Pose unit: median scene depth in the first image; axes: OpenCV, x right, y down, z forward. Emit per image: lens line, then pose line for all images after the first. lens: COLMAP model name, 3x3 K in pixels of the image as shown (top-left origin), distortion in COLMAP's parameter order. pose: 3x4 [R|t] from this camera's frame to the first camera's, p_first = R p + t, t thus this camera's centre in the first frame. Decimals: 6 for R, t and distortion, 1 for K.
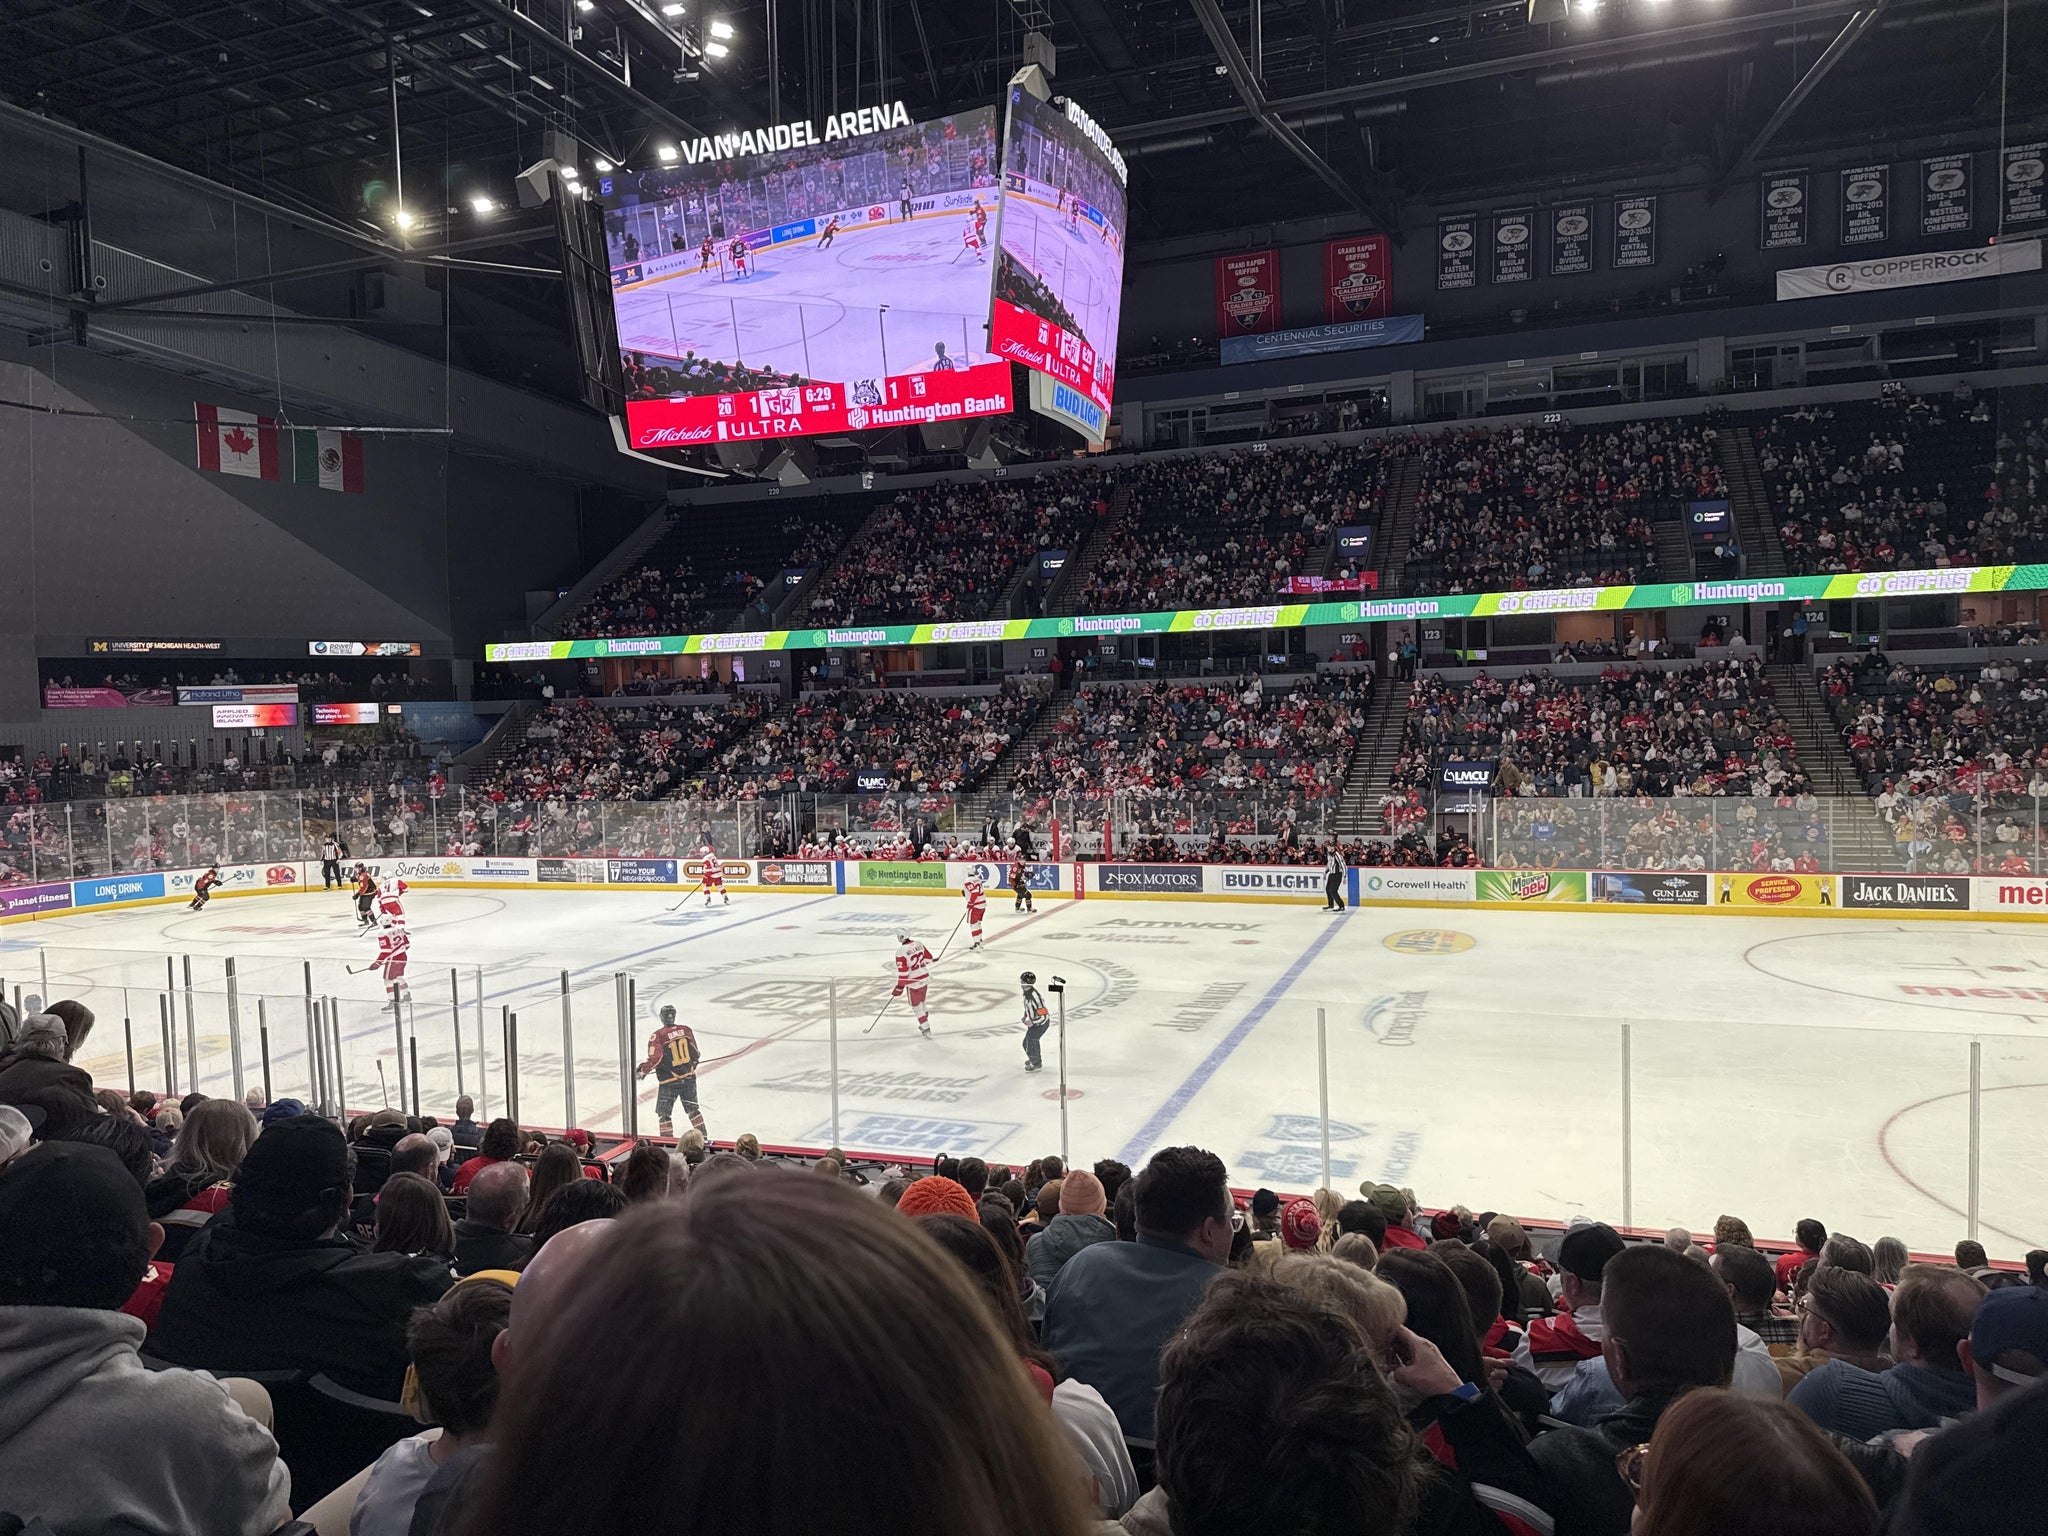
lens RADIAL K [[1411.8, 0, 1017.7], [0, 1411.8, 832.3], [0, 0, 1]] dist [0.009502, -0.005628]
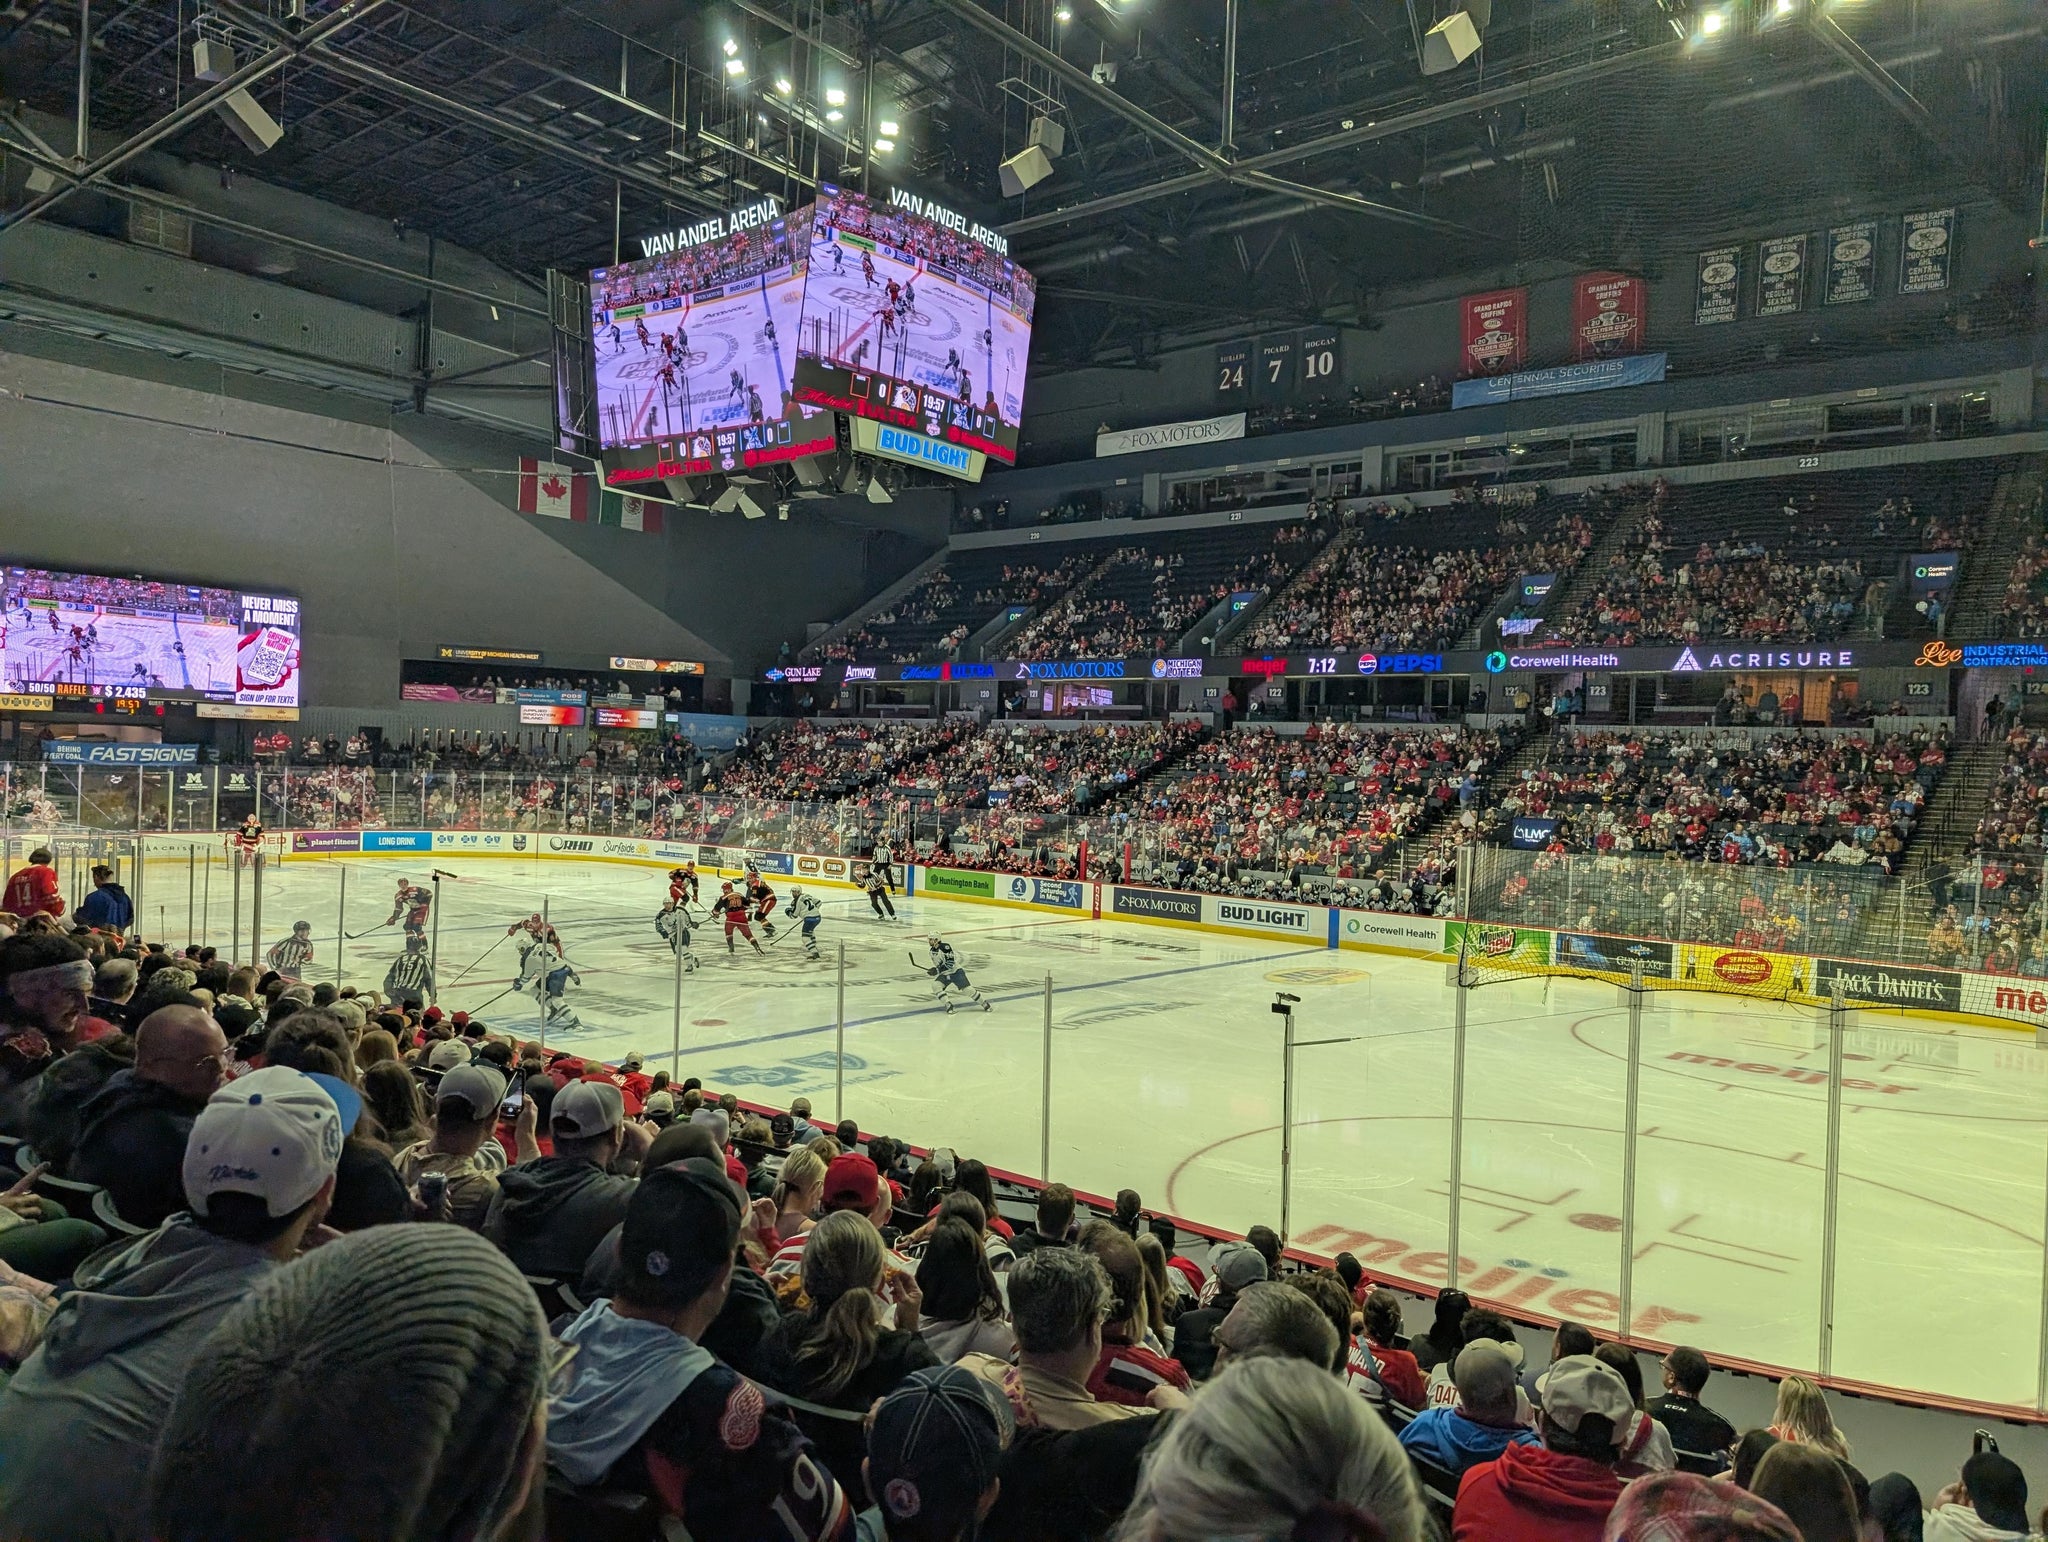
lens RADIAL K [[1453.7, 0, 985.9], [0, 1453.7, 826.5], [0, 0, 1]] dist [0.000683, 0.000688]
pose [[0.938278, 0.077901, -0.336996, 0.235491], [-0.093430, 0.995171, -0.030083, 0.014478], [0.333025, 0.059712, 0.941025, -0.029452]]
